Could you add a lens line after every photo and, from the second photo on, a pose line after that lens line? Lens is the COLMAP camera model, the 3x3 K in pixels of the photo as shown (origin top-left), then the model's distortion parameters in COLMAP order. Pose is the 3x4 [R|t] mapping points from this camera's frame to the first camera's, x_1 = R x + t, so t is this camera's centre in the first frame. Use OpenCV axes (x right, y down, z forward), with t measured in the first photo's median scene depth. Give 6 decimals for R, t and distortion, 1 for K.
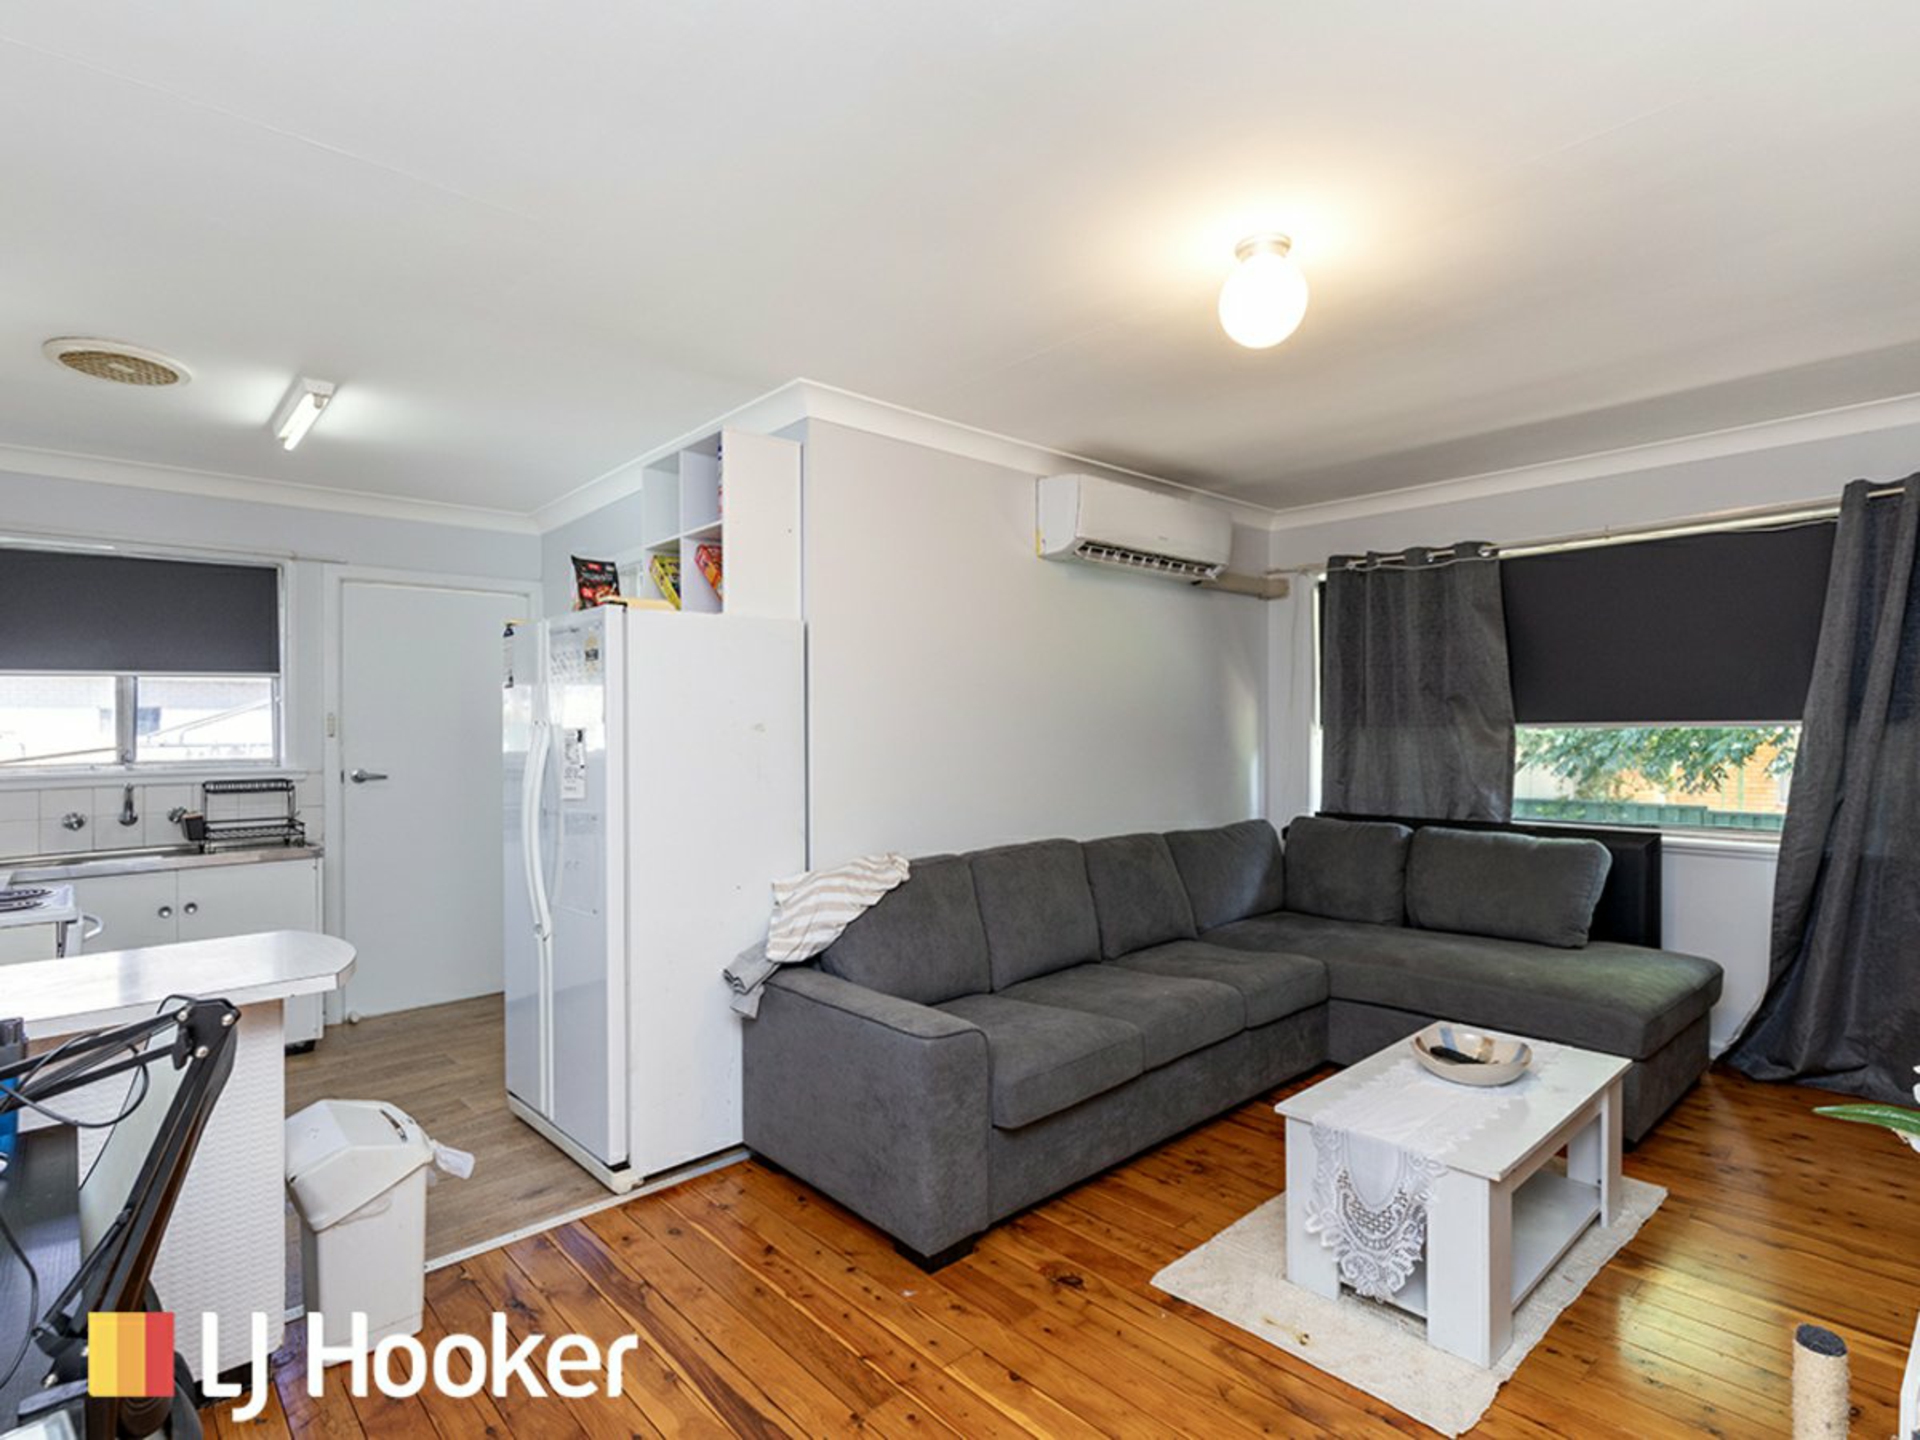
lens RADIAL K [[969.7, 0, 965.6], [0, 969.7, 733.1], [0, 0, 1]] dist [-0.005097, -0.000830]
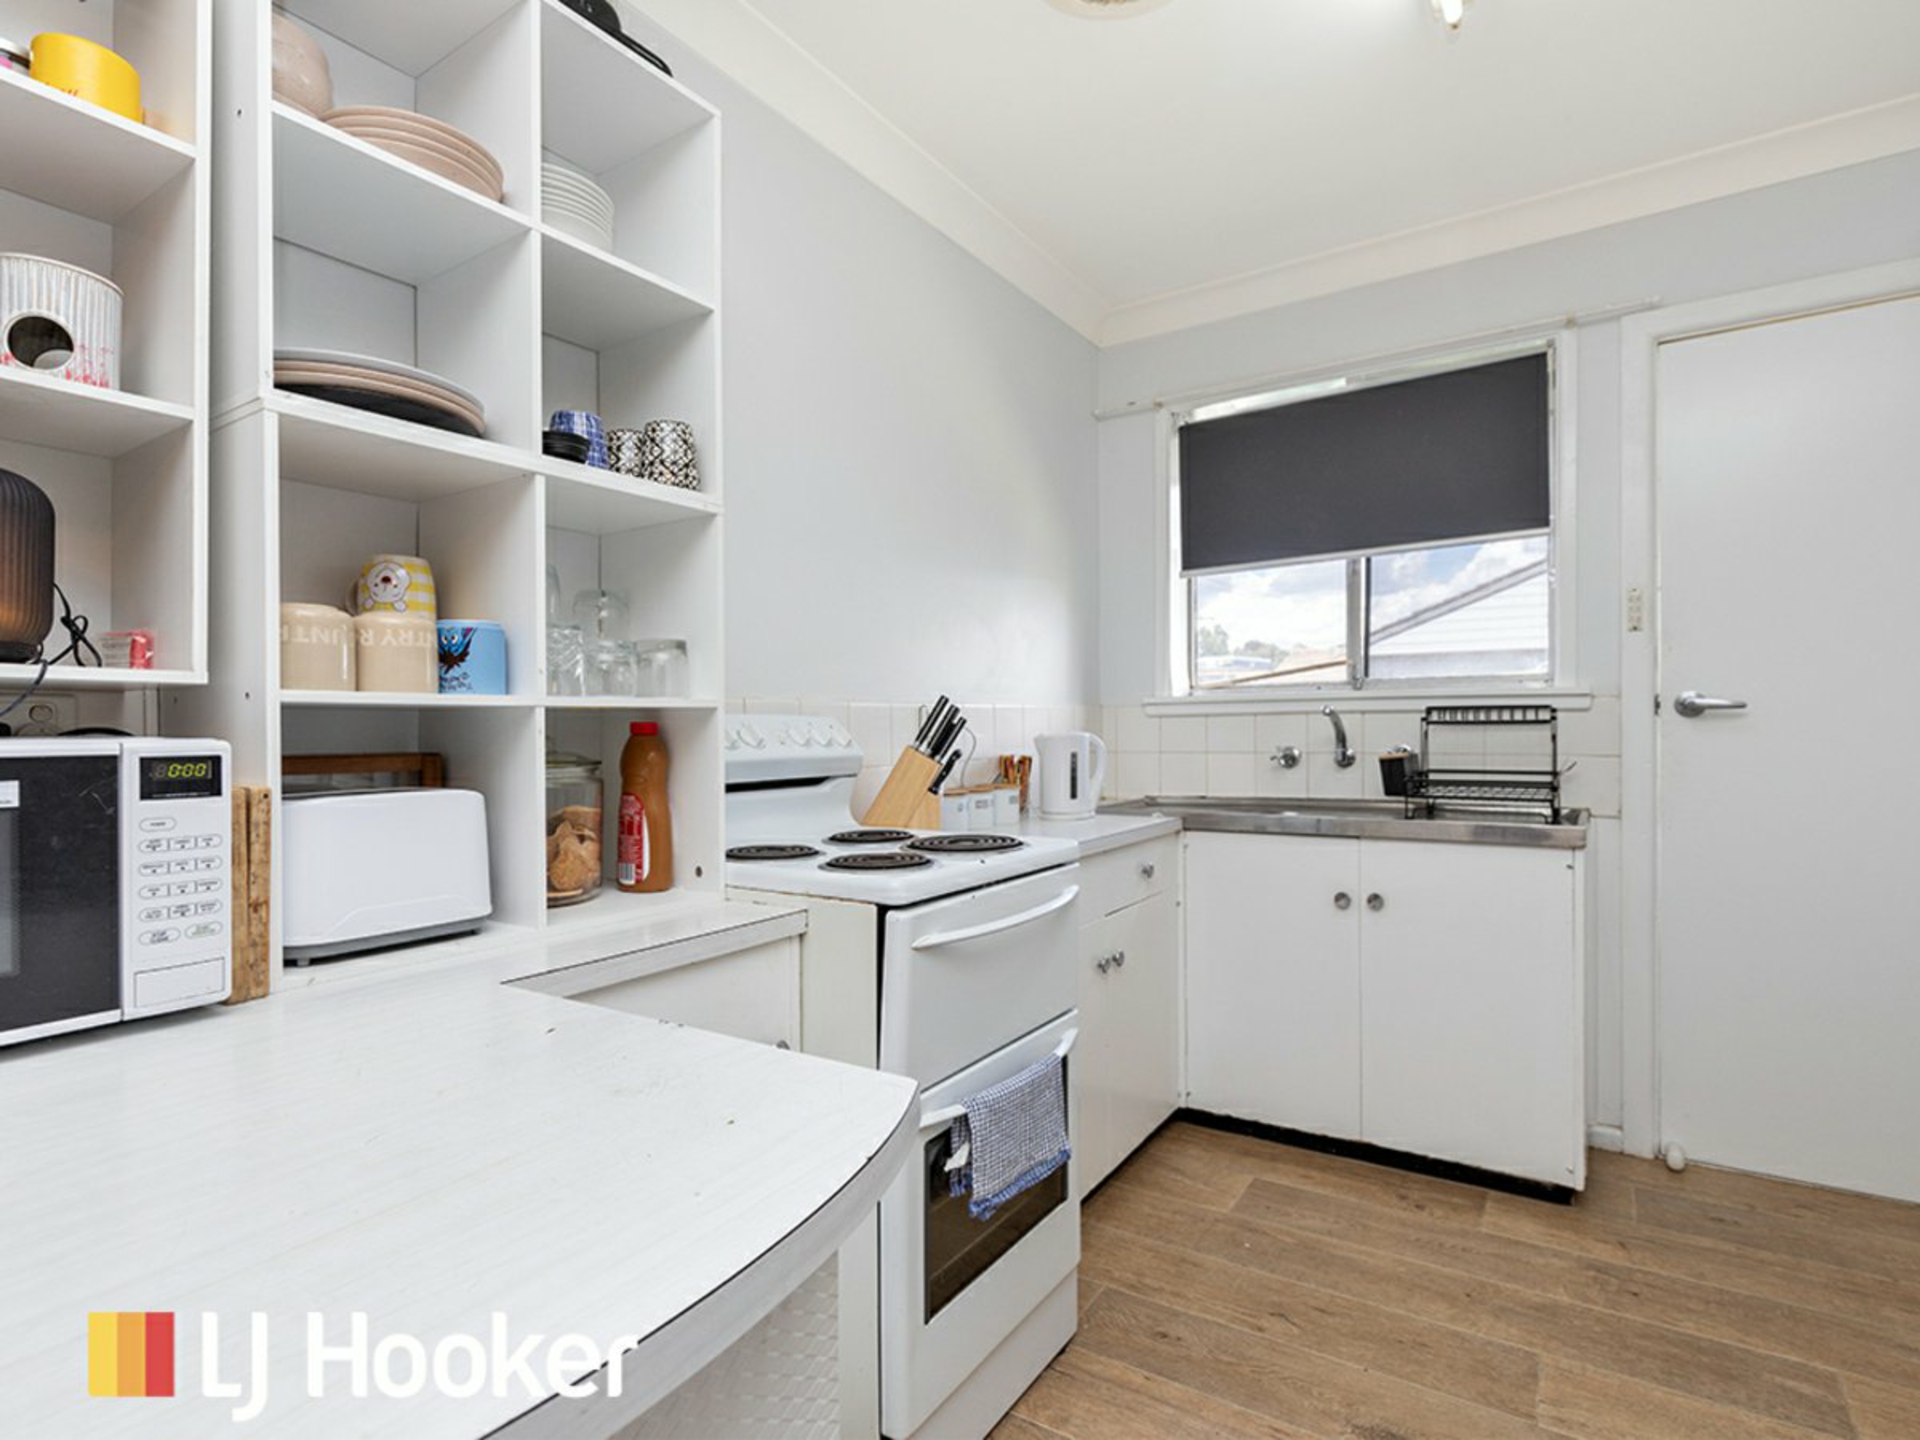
lens RADIAL K [[969.7, 0, 971.1], [0, 969.7, 721.9], [0, 0, 1]] dist [-0.005097, -0.000830]
pose [[0.248998, 0.012077, -0.968429, -0.231142], [0.007765, 0.999865, 0.014465, 0.047055], [0.968473, -0.011121, 0.248871, 0.528429]]
